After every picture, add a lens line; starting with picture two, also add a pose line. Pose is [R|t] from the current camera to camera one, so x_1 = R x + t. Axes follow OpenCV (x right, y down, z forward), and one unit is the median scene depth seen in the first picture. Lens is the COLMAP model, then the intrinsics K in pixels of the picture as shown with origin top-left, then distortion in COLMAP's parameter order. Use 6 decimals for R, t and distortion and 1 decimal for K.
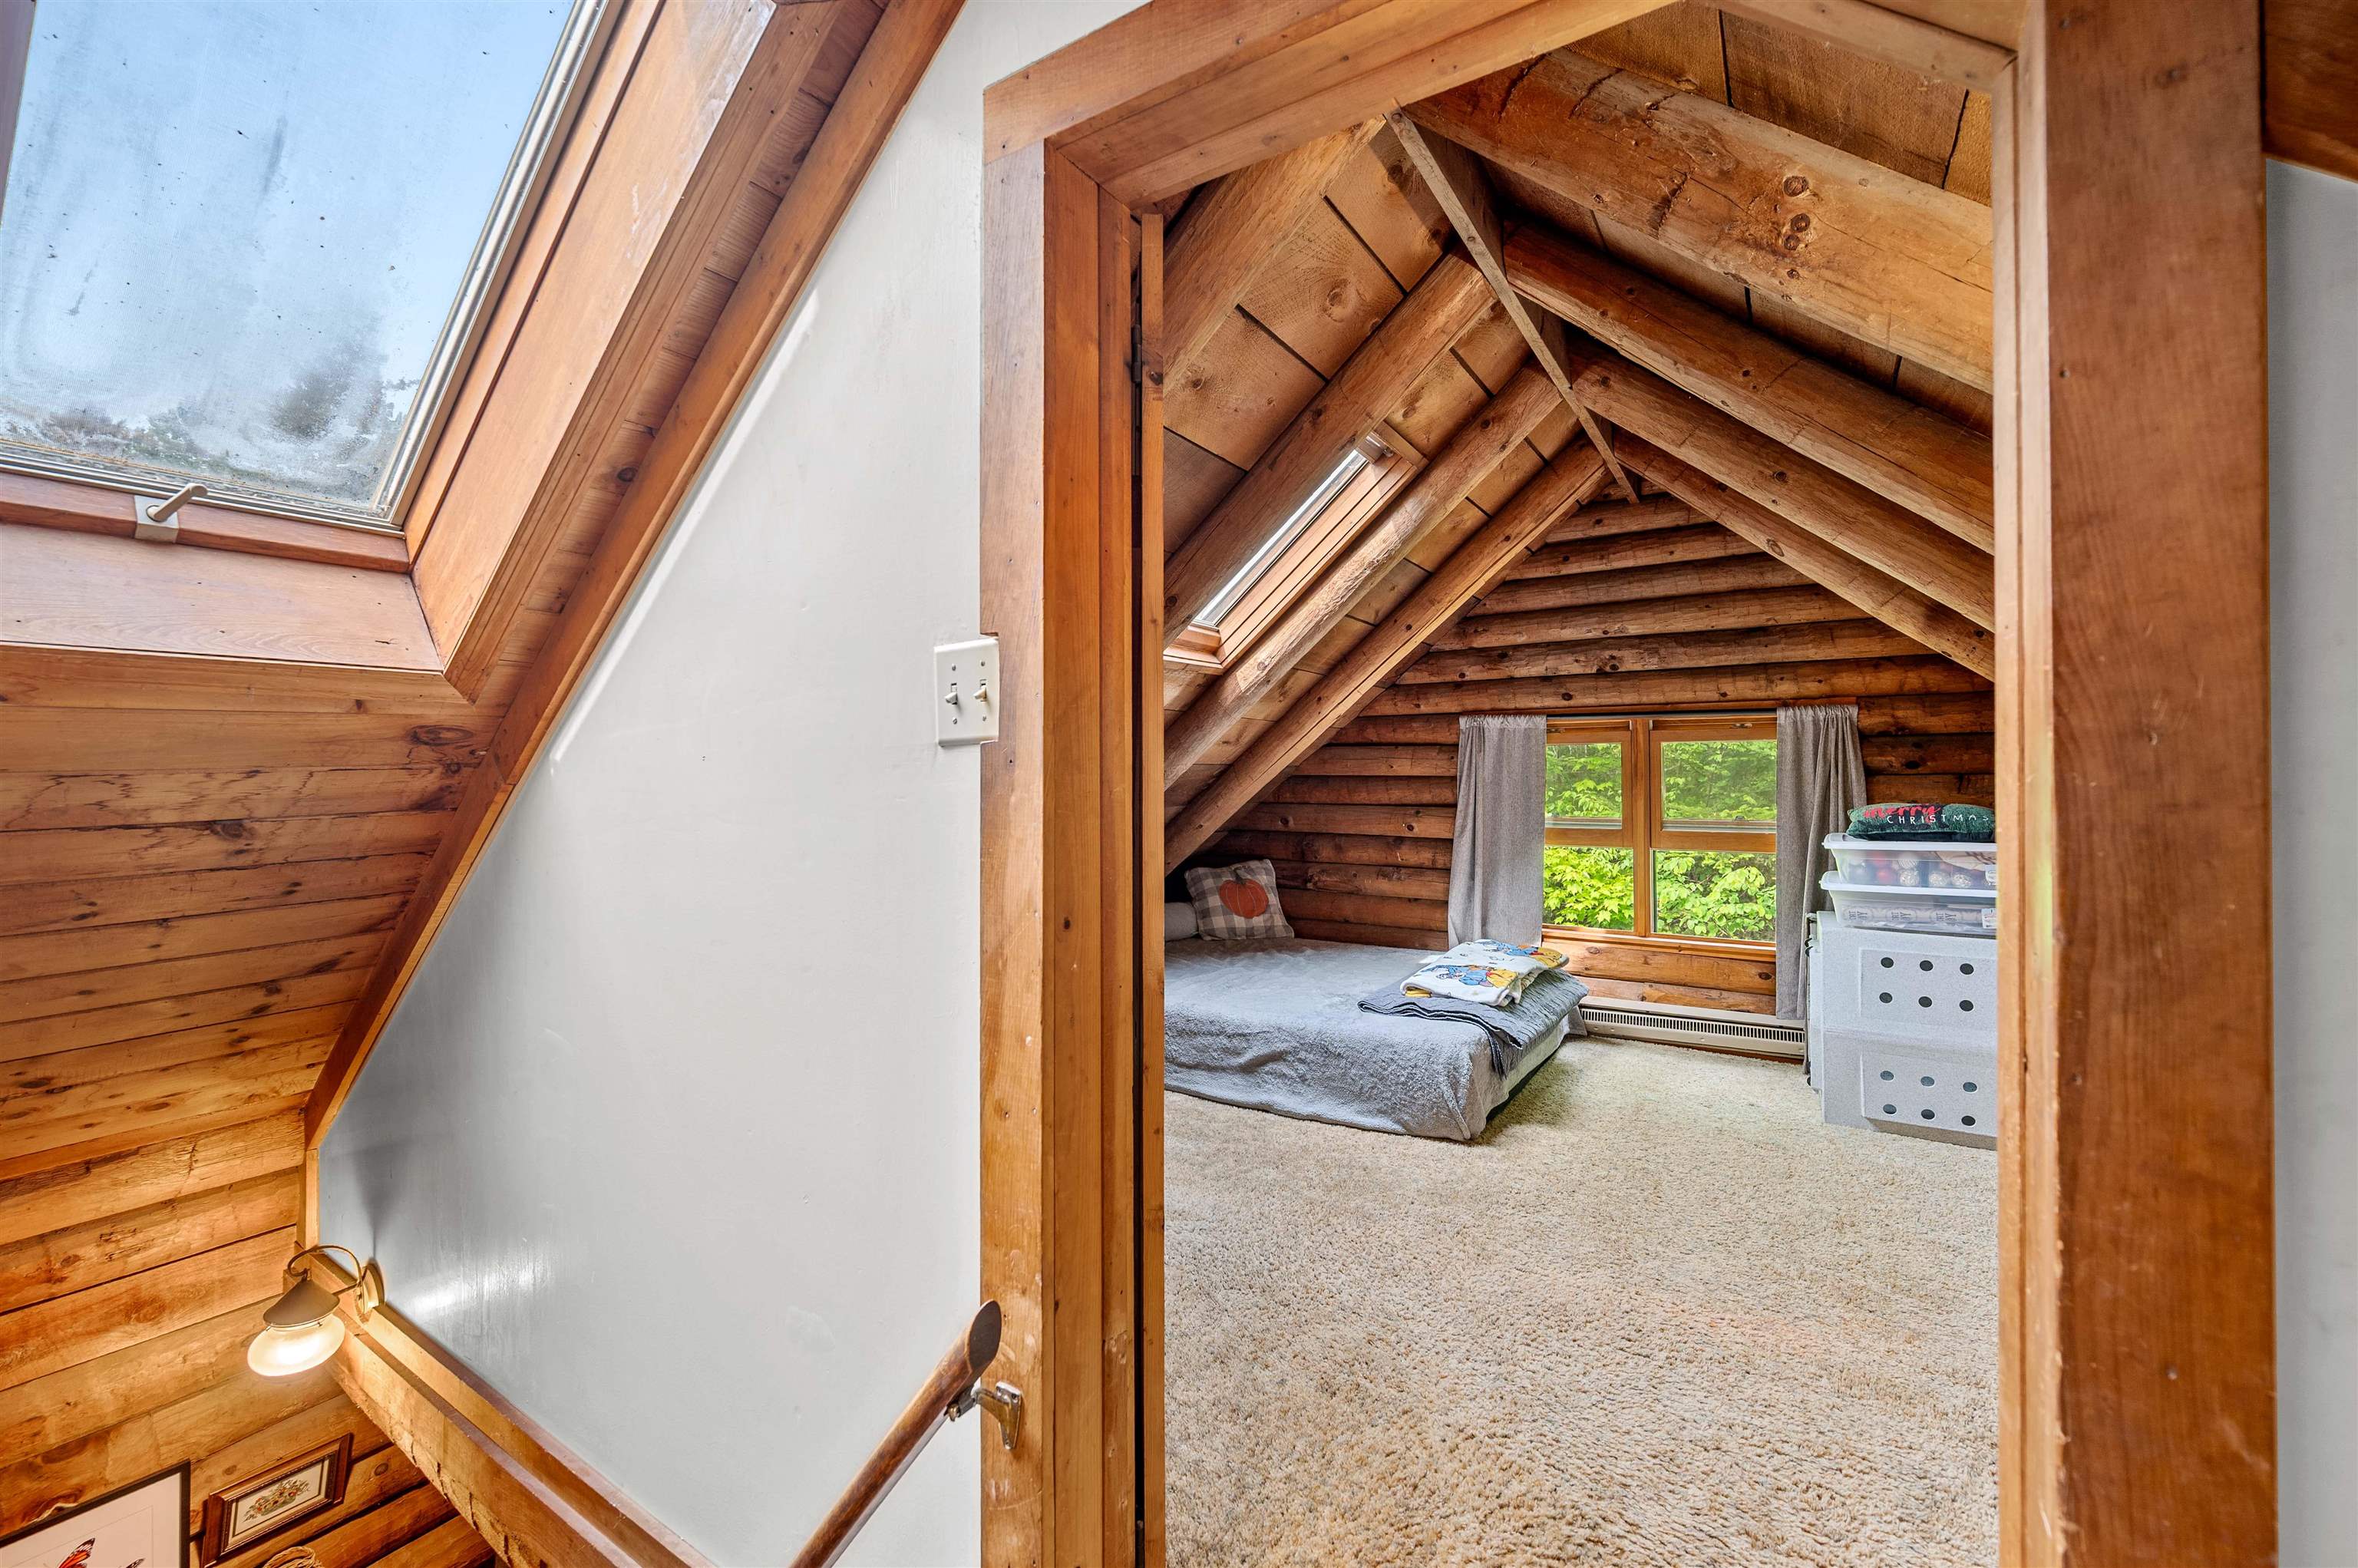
lens RADIAL K [[944.5, 0, 1214.4], [0, 944.5, 751.5], [0, 0, 1]] dist [-0.000513, -0.000474]
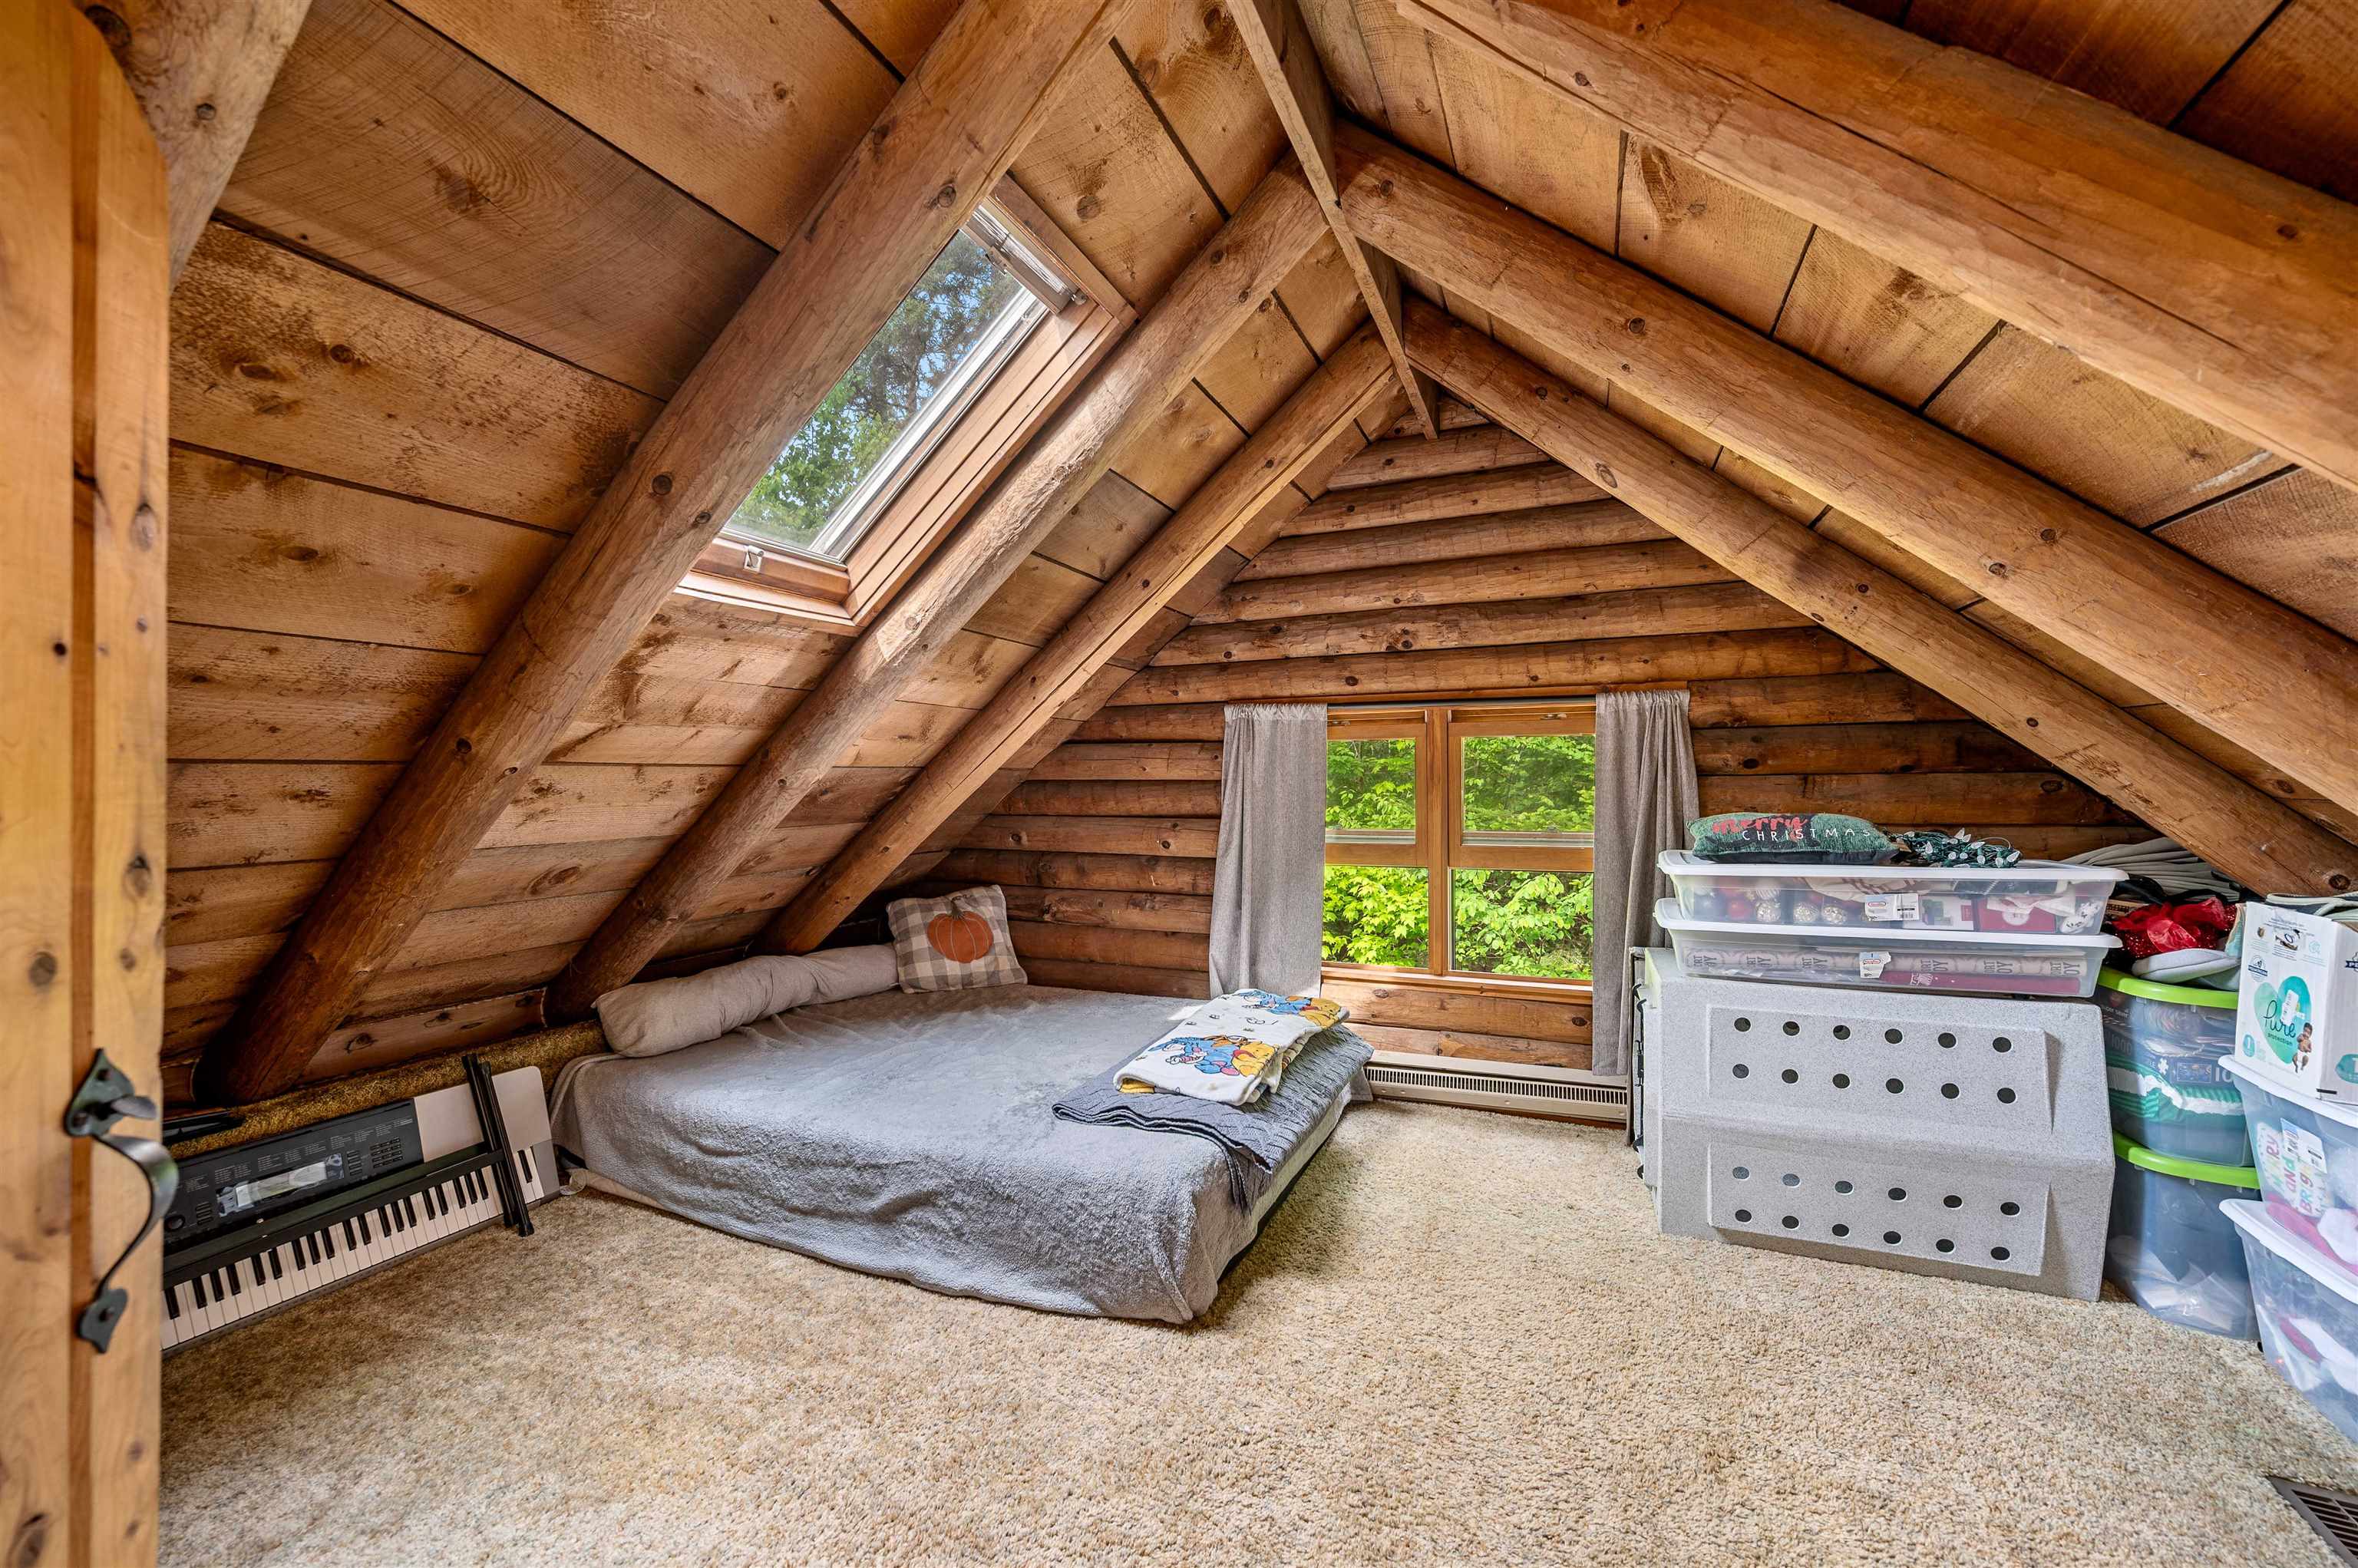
lens RADIAL K [[944.5, 0, 1177.7], [0, 944.5, 779.5], [0, 0, 1]] dist [-0.000513, -0.000474]
pose [[0.988529, -0.007109, 0.150865, 0.141613], [0.002976, 0.999615, 0.027602, 0.004603], [-0.151003, -0.026836, 0.988169, 0.302693]]
